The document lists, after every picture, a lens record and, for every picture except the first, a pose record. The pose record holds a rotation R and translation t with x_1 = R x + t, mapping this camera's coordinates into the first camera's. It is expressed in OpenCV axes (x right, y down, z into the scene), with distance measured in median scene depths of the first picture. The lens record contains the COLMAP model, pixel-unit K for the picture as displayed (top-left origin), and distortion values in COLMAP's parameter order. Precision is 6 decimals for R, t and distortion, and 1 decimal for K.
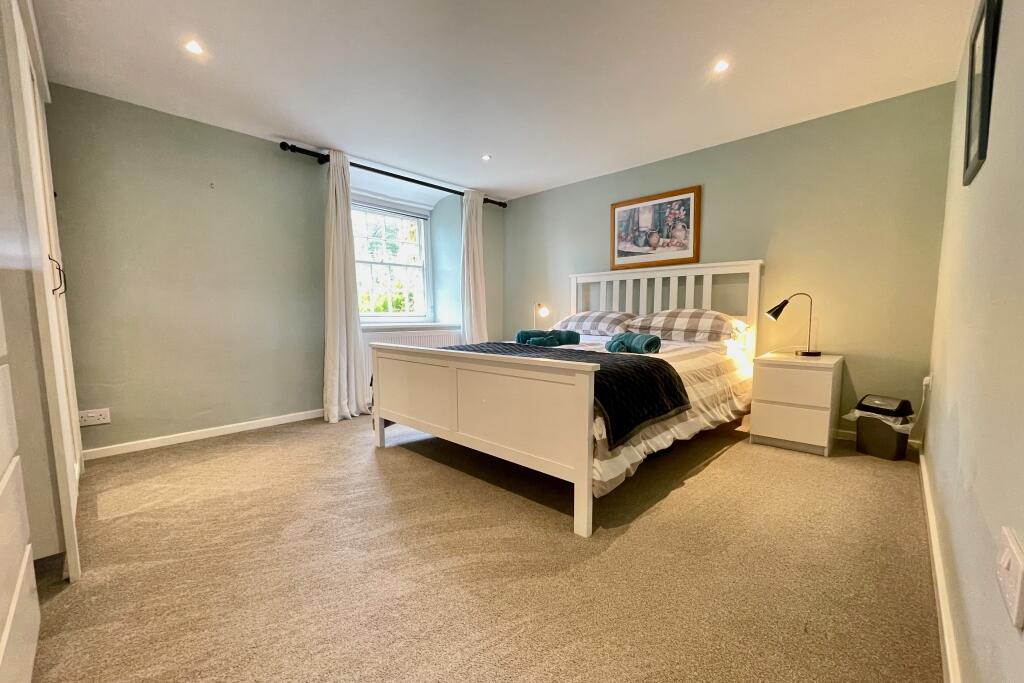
lens RADIAL K [[425.3, 0, 512.0], [0, 425.3, 341.5], [0, 0, 1]] dist [0.010231, 0.000119]
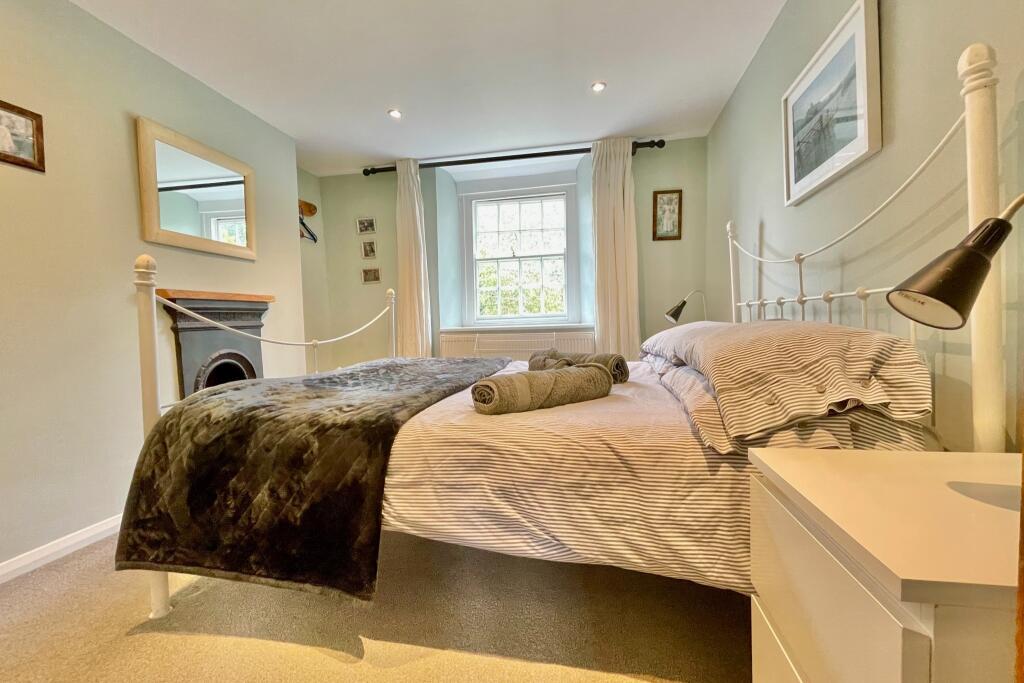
lens RADIAL K [[425.3, 0, 512.0], [0, 425.3, 341.5], [0, 0, 1]] dist [0.010231, 0.000119]
pose [[0.545053, 0.033146, -0.837746, 0.446218], [-0.020920, 0.999445, 0.025933, -0.029602], [0.838140, 0.003390, 0.545444, 0.485787]]
